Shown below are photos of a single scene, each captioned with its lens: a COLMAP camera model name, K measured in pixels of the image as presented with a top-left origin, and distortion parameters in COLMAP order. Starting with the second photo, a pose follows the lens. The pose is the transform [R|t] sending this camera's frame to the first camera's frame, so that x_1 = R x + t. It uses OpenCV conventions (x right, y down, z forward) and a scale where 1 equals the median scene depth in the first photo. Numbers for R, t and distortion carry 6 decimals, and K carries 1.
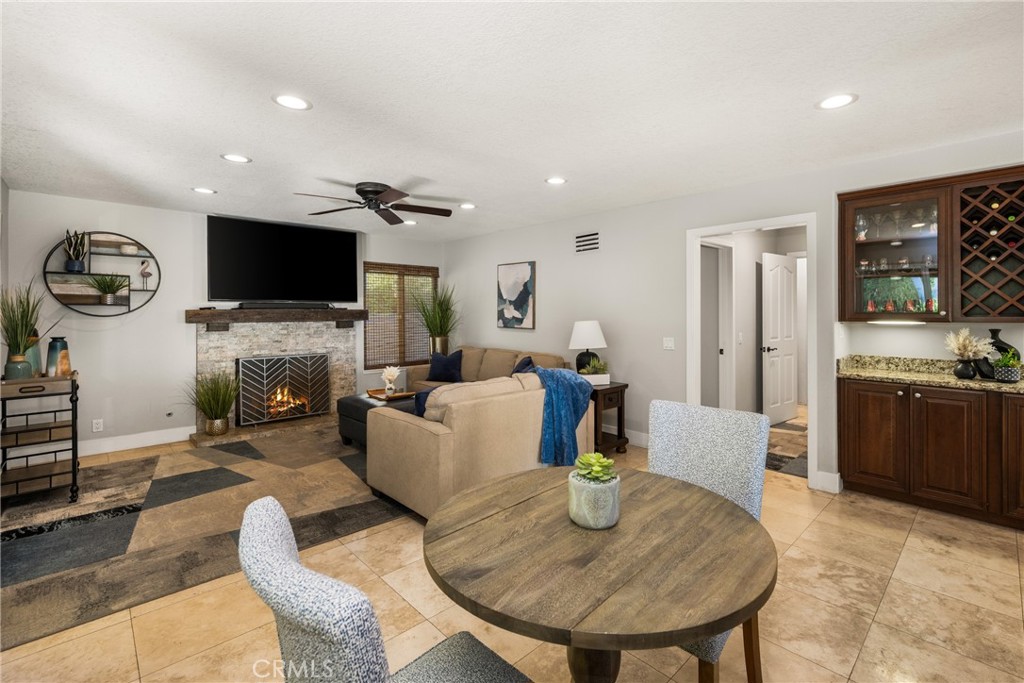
lens RADIAL K [[458.1, 0, 545.5], [0, 458.1, 312.2], [0, 0, 1]] dist [-0.001612, -0.000228]
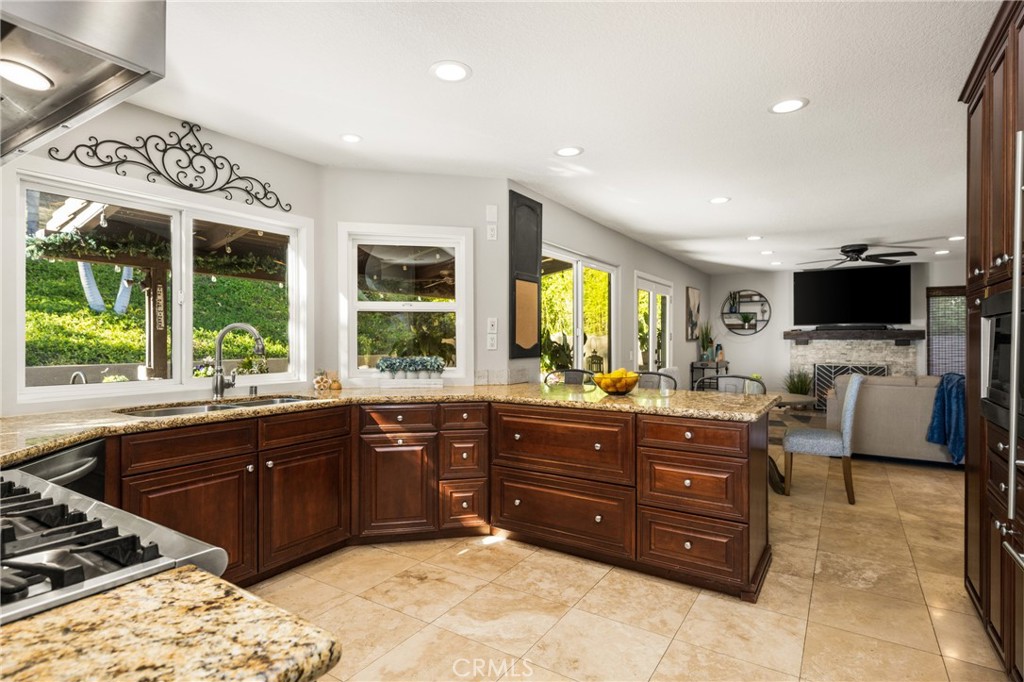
lens RADIAL K [[515.1, 0, 512.0], [0, 515.1, 341.0], [0, 0, 1]] dist [0.005761, 0.000482]
pose [[0.213563, 0.008836, -0.976889, 0.769901], [-0.000331, 0.999960, 0.008972, 0.012503], [0.976929, -0.001593, 0.213558, -0.329002]]
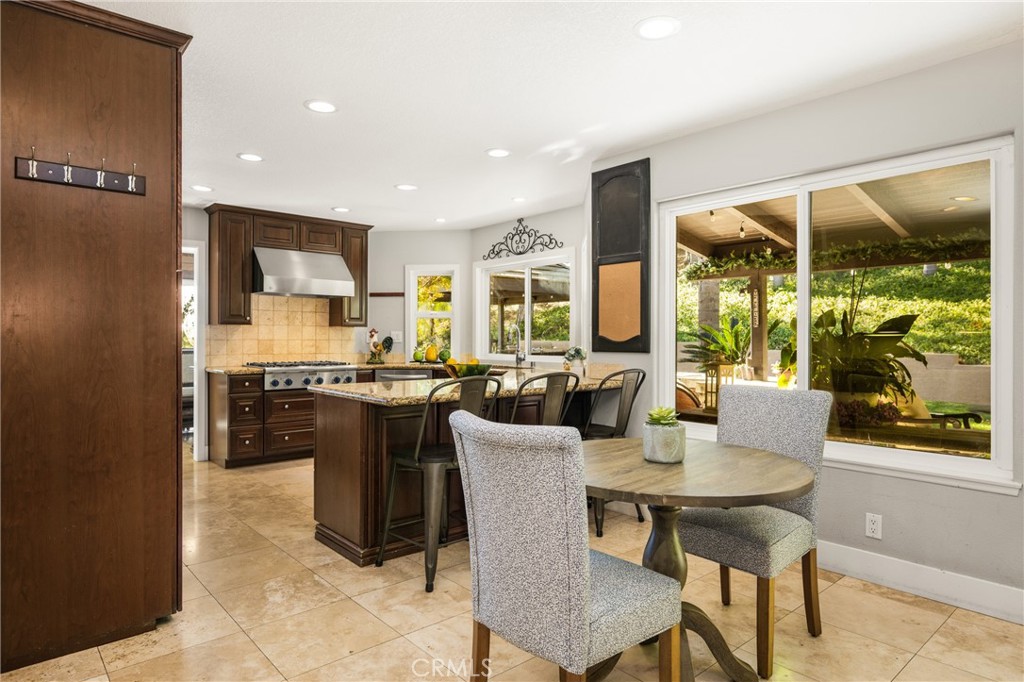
lens RADIAL K [[582.2, 0, 512.0], [0, 582.2, 341.0], [0, 0, 1]] dist [0.002212, 0.000323]
pose [[-0.998776, 0.002044, 0.049425, 0.107929], [0.002081, 0.999998, 0.000688, 0.029877], [-0.049423, 0.000790, -0.998778, 0.632164]]
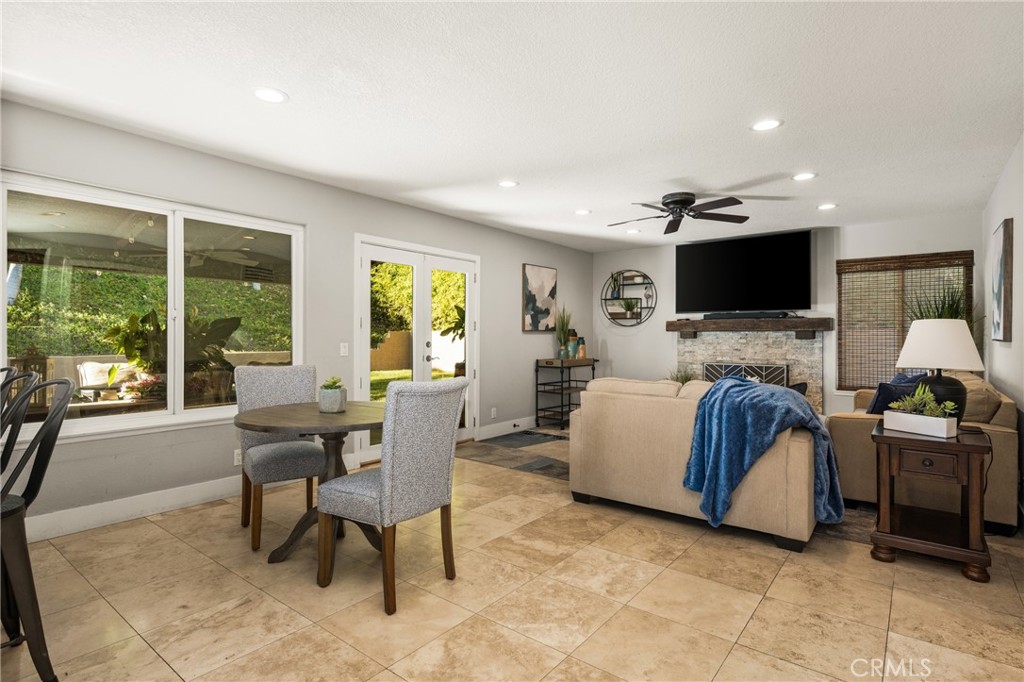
lens RADIAL K [[509.4, 0, 512.0], [0, 509.4, 341.0], [0, 0, 1]] dist [0.000525, 0.000351]
pose [[0.121639, 0.013167, -0.992487, 0.560380], [-0.001251, 0.999913, 0.013112, 0.030799], [0.992574, -0.000353, 0.121645, 0.361492]]
